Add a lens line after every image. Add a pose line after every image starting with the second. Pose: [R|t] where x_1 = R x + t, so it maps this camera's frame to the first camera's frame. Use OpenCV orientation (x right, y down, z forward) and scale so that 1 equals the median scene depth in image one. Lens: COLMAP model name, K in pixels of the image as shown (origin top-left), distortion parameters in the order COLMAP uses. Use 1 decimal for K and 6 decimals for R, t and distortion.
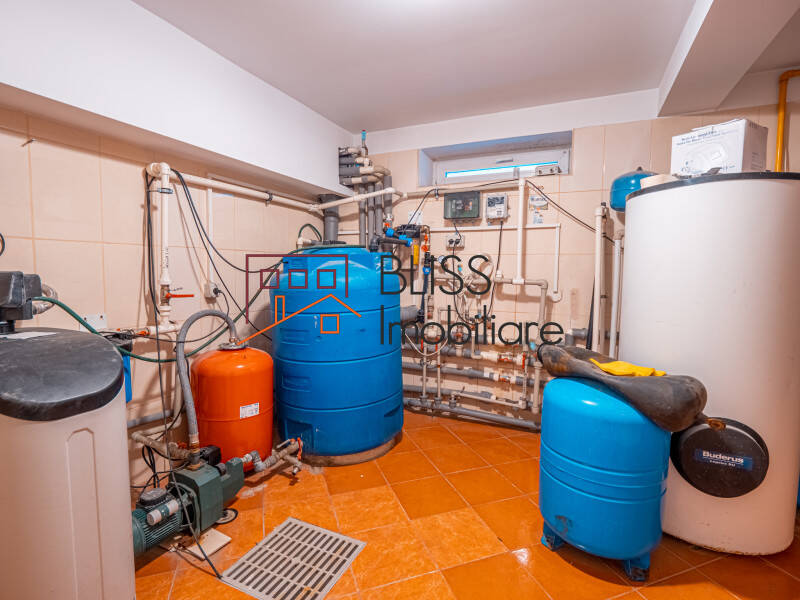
lens RADIAL K [[386.1, 0, 400.6], [0, 386.1, 296.7], [0, 0, 1]] dist [-0.015850, 0.000404]
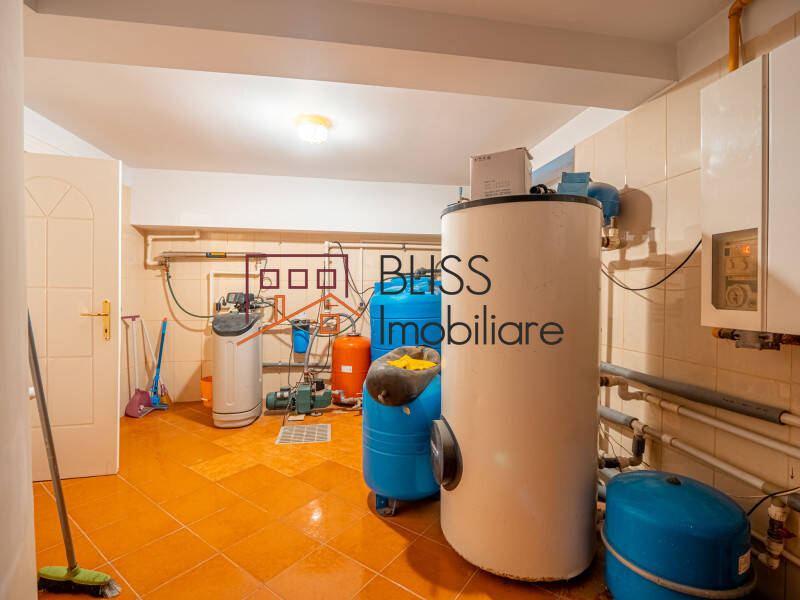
lens RADIAL K [[386.1, 0, 403.4], [0, 386.1, 298.5], [0, 0, 1]] dist [-0.015850, 0.000404]
pose [[0.574367, 0.008307, -0.818556, 1.237455], [-0.057846, 0.997861, -0.030463, 0.000860], [0.816552, 0.064847, 0.573618, 0.144662]]
